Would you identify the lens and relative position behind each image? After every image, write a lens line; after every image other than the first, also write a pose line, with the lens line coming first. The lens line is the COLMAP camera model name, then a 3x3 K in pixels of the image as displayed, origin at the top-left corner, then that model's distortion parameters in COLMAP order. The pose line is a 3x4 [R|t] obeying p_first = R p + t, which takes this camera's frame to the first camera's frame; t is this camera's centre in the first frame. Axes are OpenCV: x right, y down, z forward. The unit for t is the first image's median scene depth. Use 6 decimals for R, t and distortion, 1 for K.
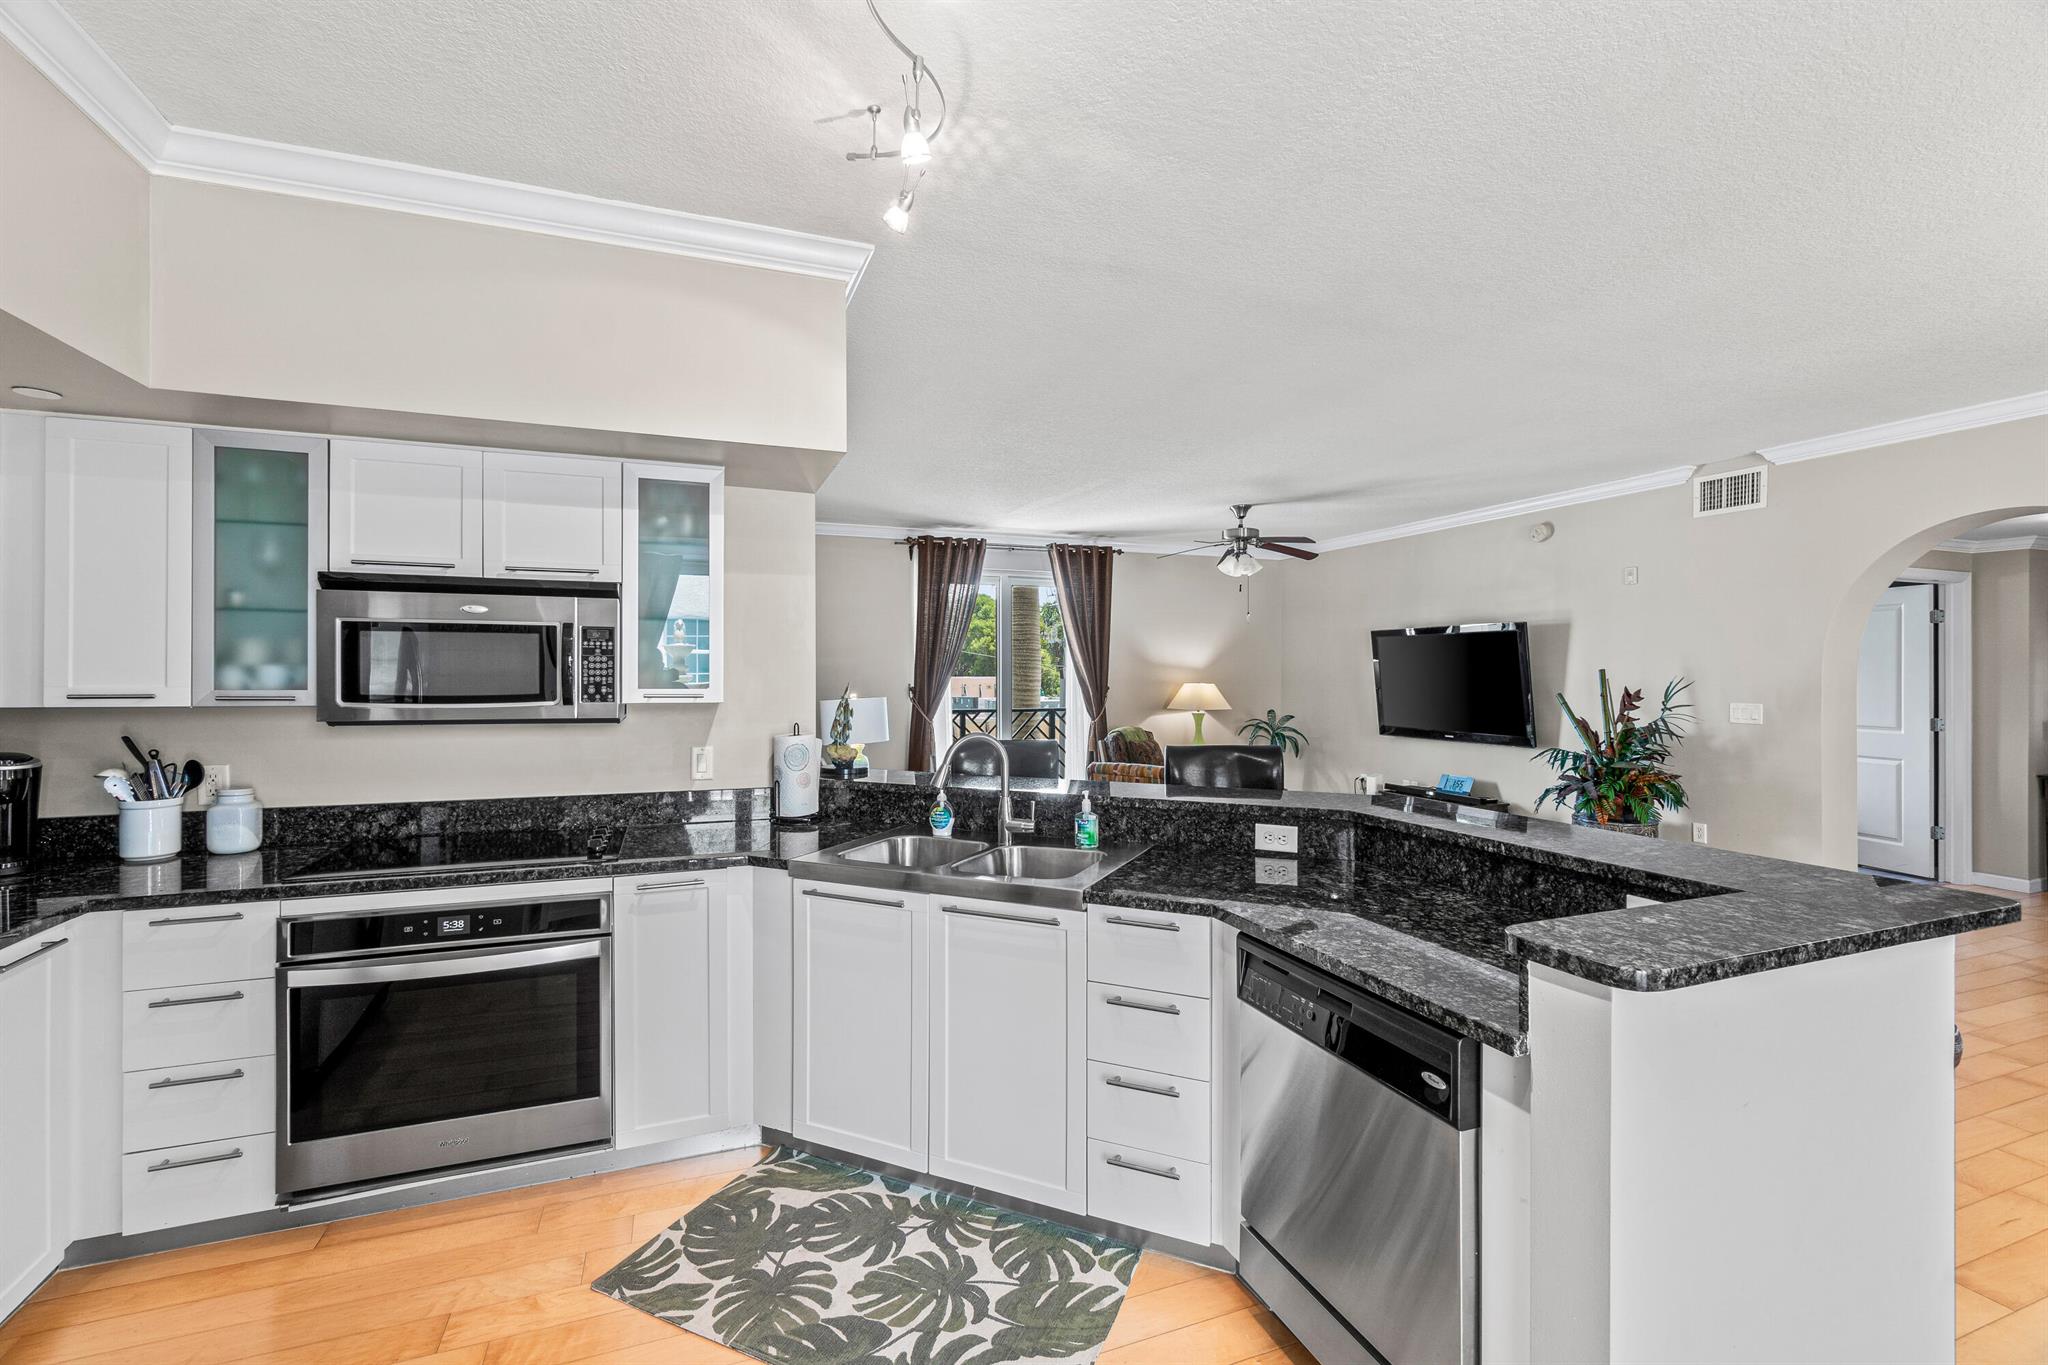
lens RADIAL K [[875.6, 0, 1023.9], [0, 875.6, 671.2], [0, 0, 1]] dist [-0.004121, 0.000740]
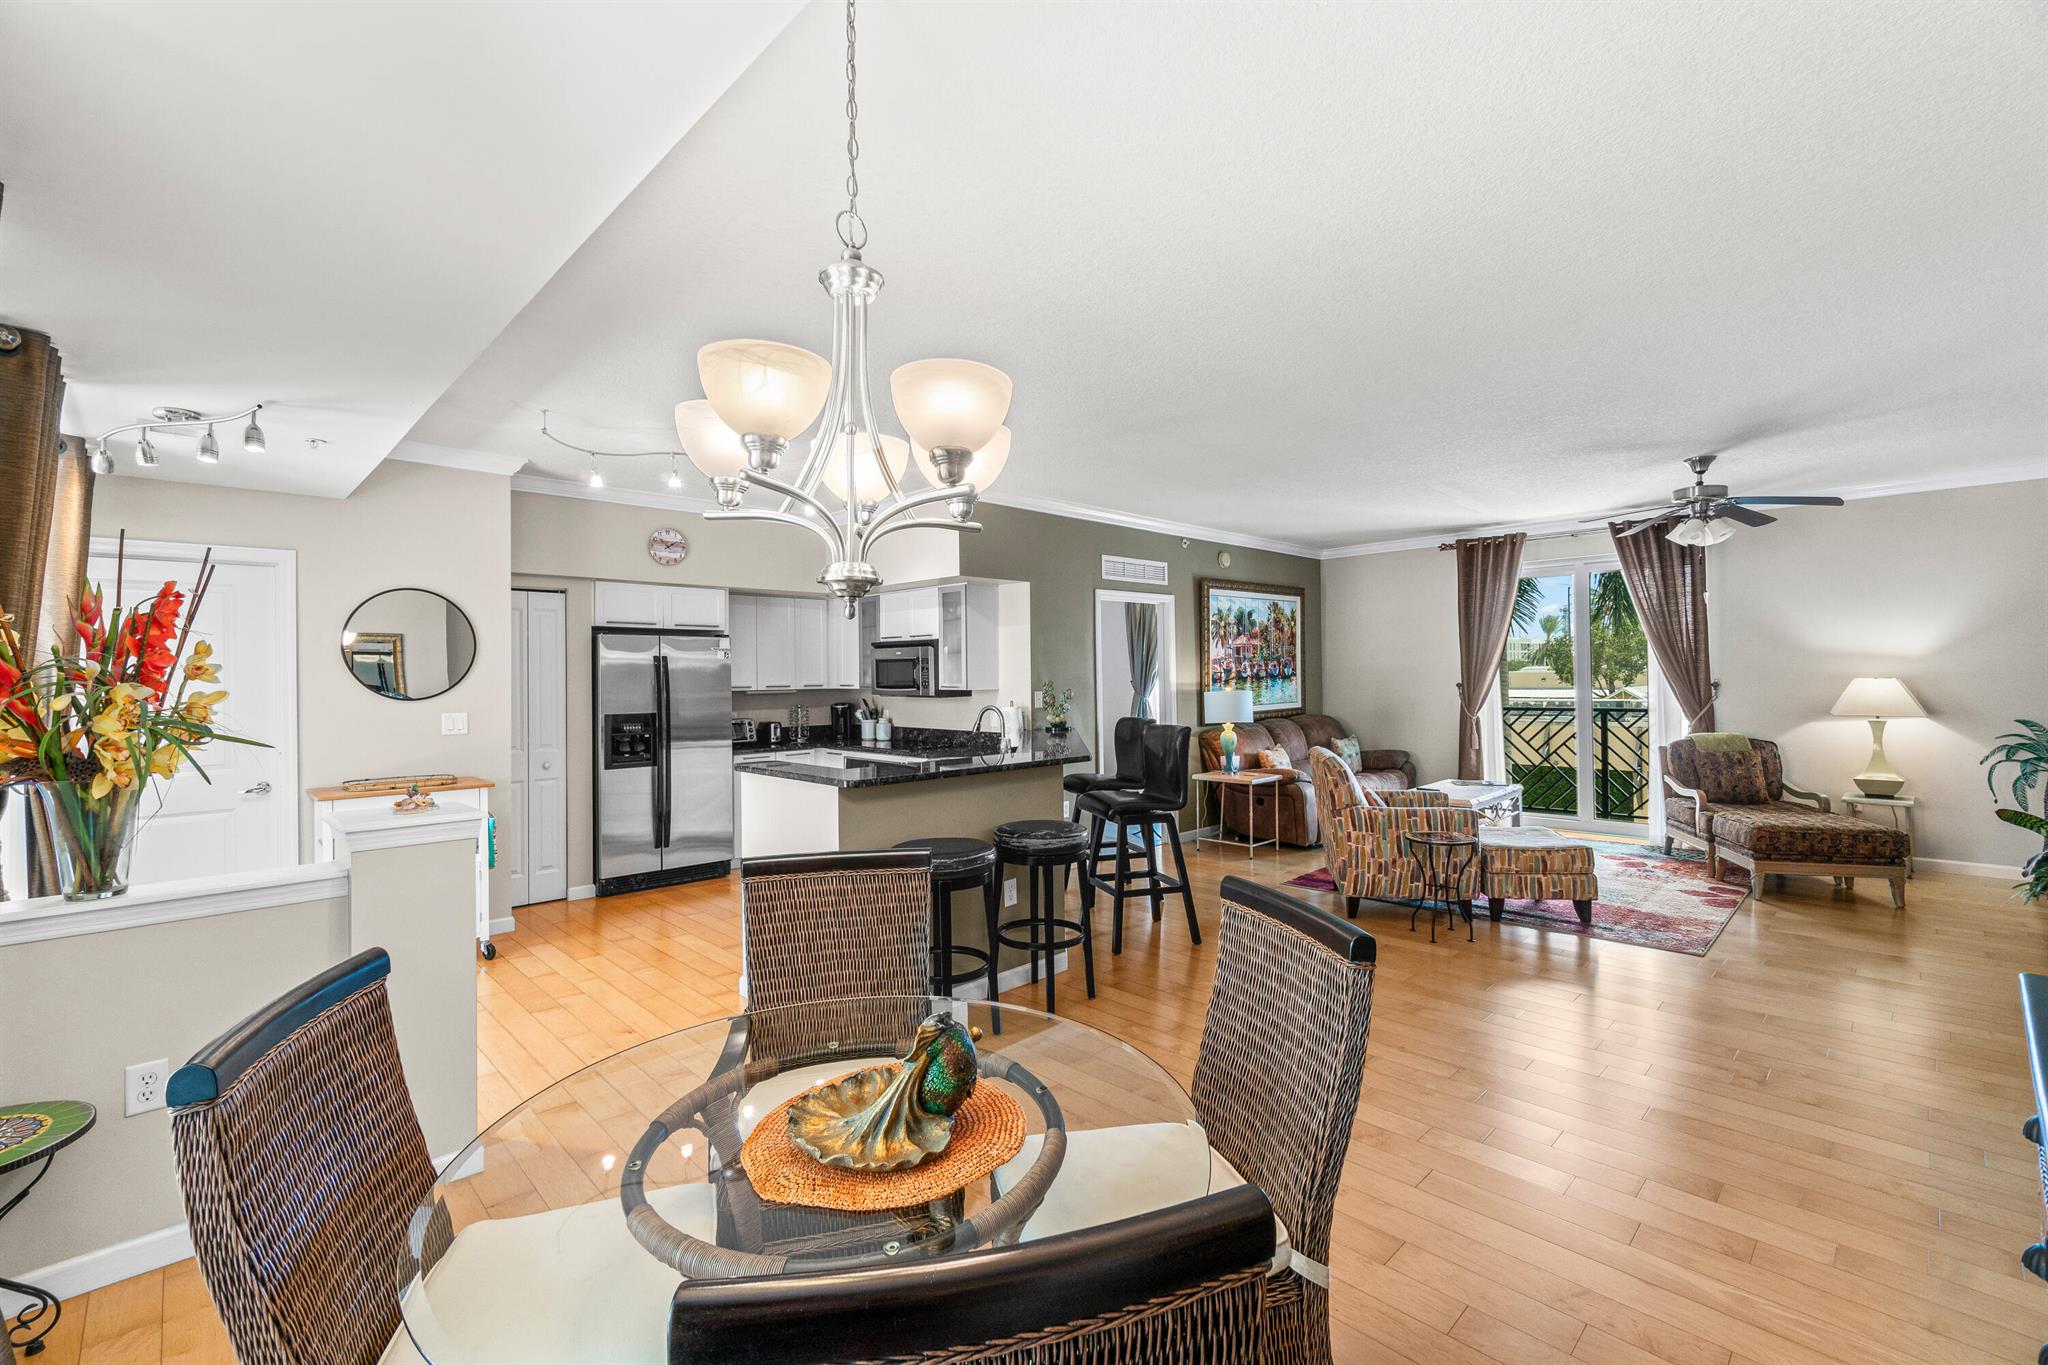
lens RADIAL K [[878.0, 0, 1034.0], [0, 878.0, 672.4], [0, 0, 1]] dist [0.002219, 0.000915]
pose [[0.398432, -0.009257, -0.917151, 1.895630], [0.015297, 0.999877, -0.003447, 0.002153], [0.917070, -0.012656, 0.398524, 0.302546]]
